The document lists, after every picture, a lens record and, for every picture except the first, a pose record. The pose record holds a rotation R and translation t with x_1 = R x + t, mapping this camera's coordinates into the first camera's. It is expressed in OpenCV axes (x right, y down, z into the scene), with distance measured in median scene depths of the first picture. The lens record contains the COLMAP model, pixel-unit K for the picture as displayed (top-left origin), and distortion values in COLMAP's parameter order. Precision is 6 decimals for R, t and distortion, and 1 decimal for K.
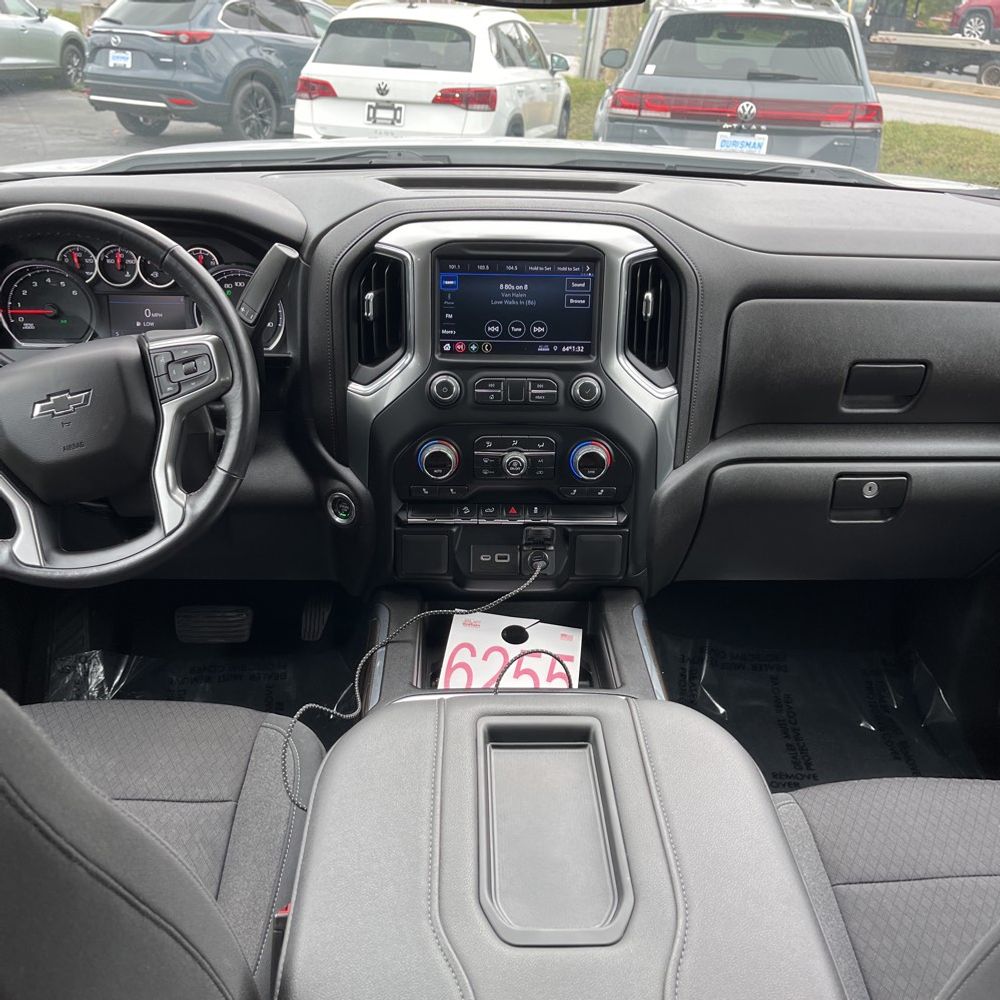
lens RADIAL K [[1020.2, 0, 506.9], [0, 1020.2, 498.7], [0, 0, 1]] dist [0.032952, 0.000000]
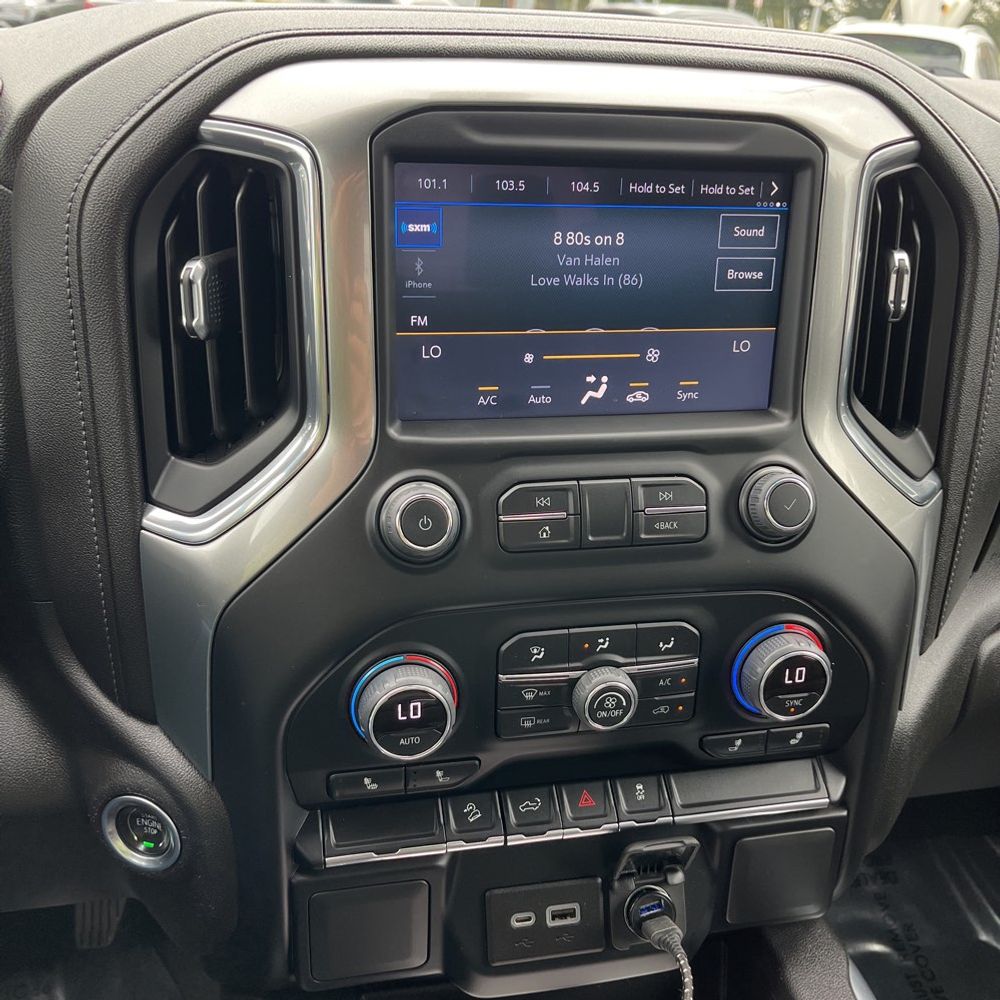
lens RADIAL K [[1020.2, 0, 496.7], [0, 1020.2, 498.4], [0, 0, 1]] dist [0.032952, 0.000000]
pose [[0.984057, -0.053964, 0.169469, -0.094229], [0.057358, 0.998238, -0.015189, -0.106510], [-0.168351, 0.024668, 0.985418, 0.626950]]
